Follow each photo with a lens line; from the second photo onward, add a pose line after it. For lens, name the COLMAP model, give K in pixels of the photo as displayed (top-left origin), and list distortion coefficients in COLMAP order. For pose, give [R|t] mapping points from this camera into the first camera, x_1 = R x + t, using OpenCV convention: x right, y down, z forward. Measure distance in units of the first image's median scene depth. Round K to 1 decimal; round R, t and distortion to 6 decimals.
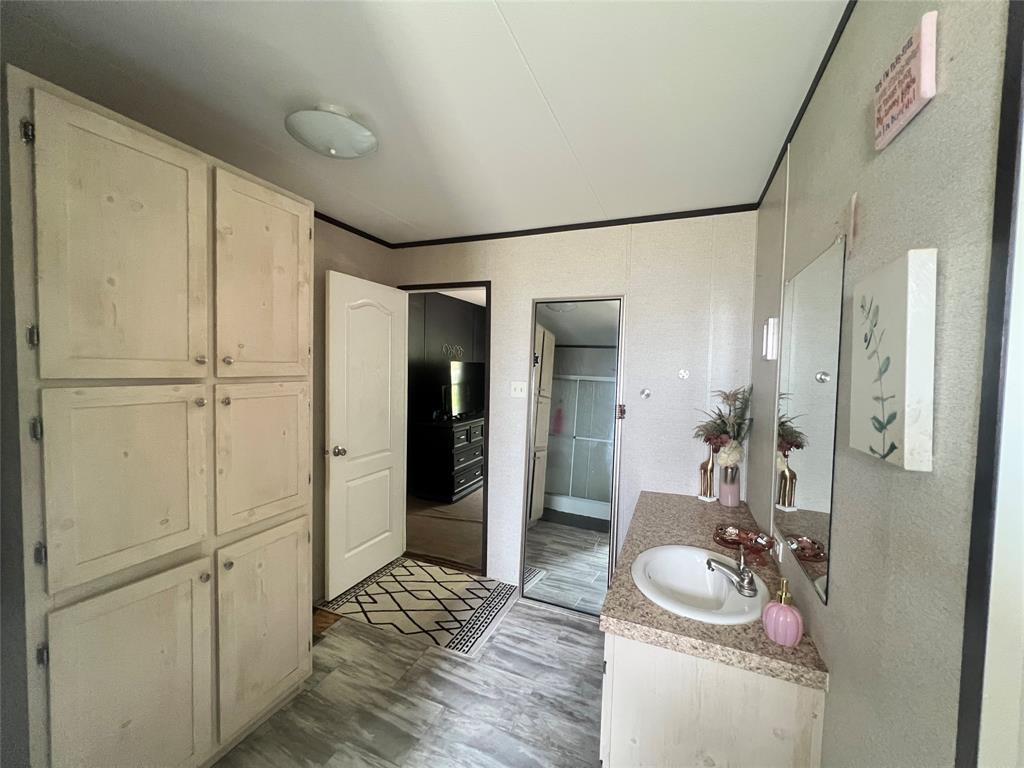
lens RADIAL K [[410.7, 0, 510.1], [0, 410.7, 383.8], [0, 0, 1]] dist [-0.004150, 0.001852]
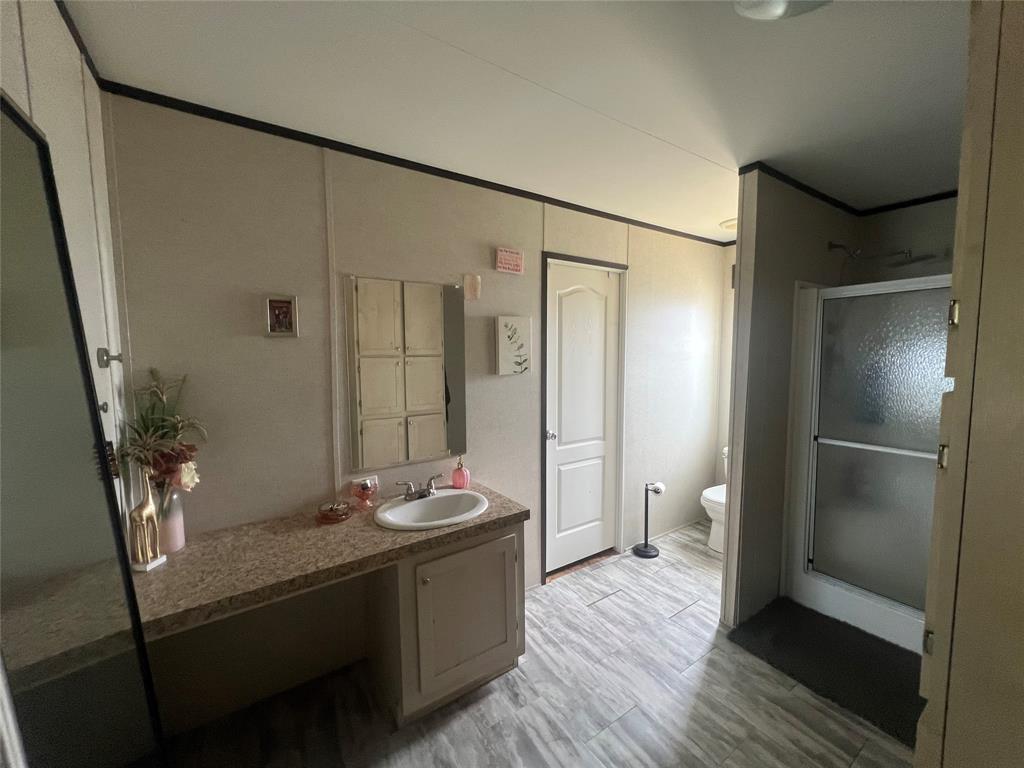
lens RADIAL K [[410.7, 0, 510.7], [0, 410.7, 383.5], [0, 0, 1]] dist [-0.004150, 0.001852]
pose [[-0.837102, -0.064060, 0.543284, -0.396099], [0.008438, 0.991490, 0.129910, -0.078975], [-0.546982, 0.113332, -0.829437, 1.714368]]
